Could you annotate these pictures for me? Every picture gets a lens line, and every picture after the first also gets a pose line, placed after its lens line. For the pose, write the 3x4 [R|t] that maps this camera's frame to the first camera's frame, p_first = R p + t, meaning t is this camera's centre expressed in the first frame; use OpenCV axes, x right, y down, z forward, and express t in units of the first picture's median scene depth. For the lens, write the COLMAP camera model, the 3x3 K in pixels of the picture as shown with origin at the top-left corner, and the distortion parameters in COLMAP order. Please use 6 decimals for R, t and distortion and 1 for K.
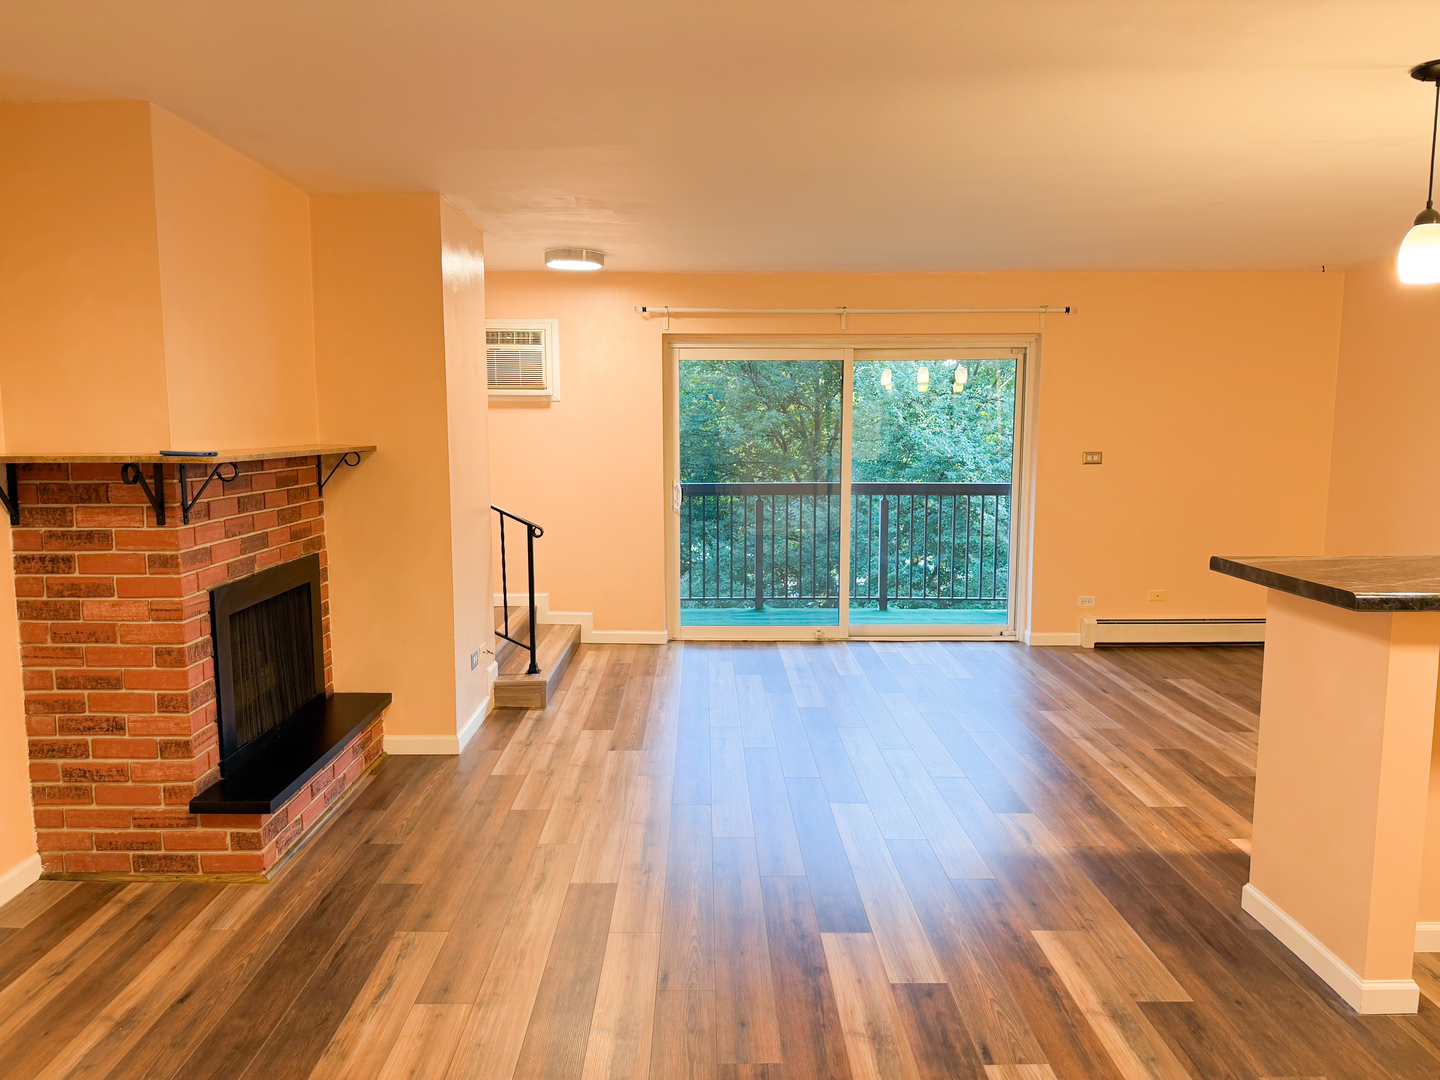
lens RADIAL K [[1019.8, 0, 713.8], [0, 1019.8, 538.9], [0, 0, 1]] dist [0.004683, -0.003017]
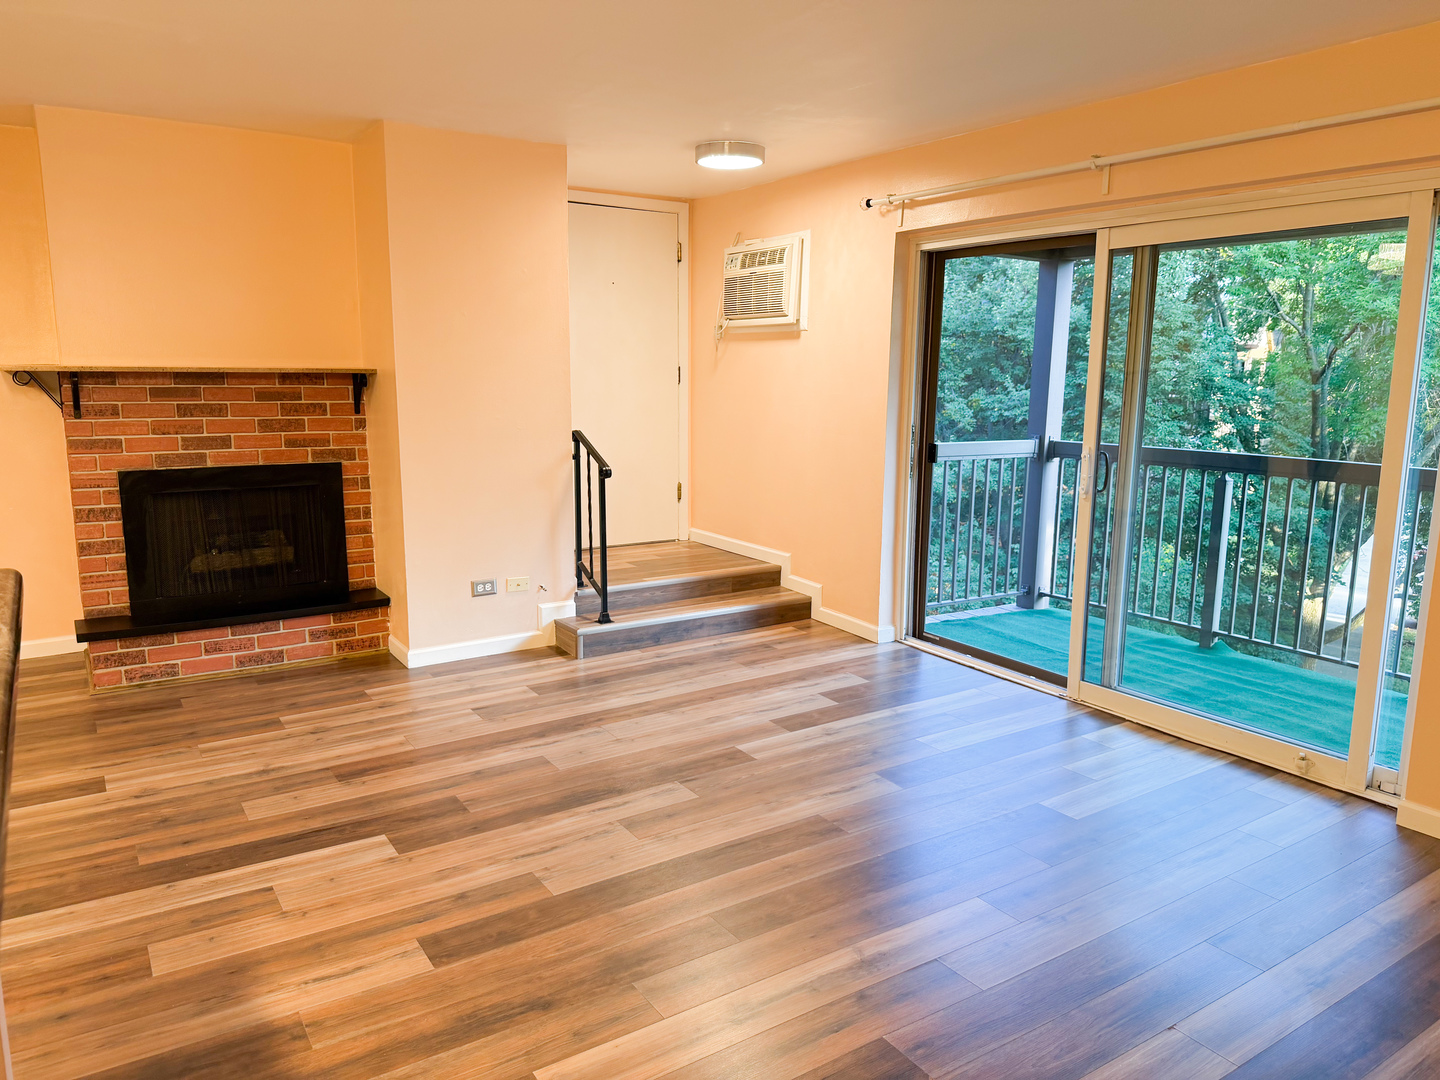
lens RADIAL K [[1019.8, 0, 715.4], [0, 1019.8, 543.2], [0, 0, 1]] dist [0.004683, -0.003017]
pose [[0.536017, 0.152575, -0.830305, 0.758710], [-0.108381, 0.987830, 0.111555, -0.066001], [0.837221, 0.030194, 0.546030, 0.681086]]
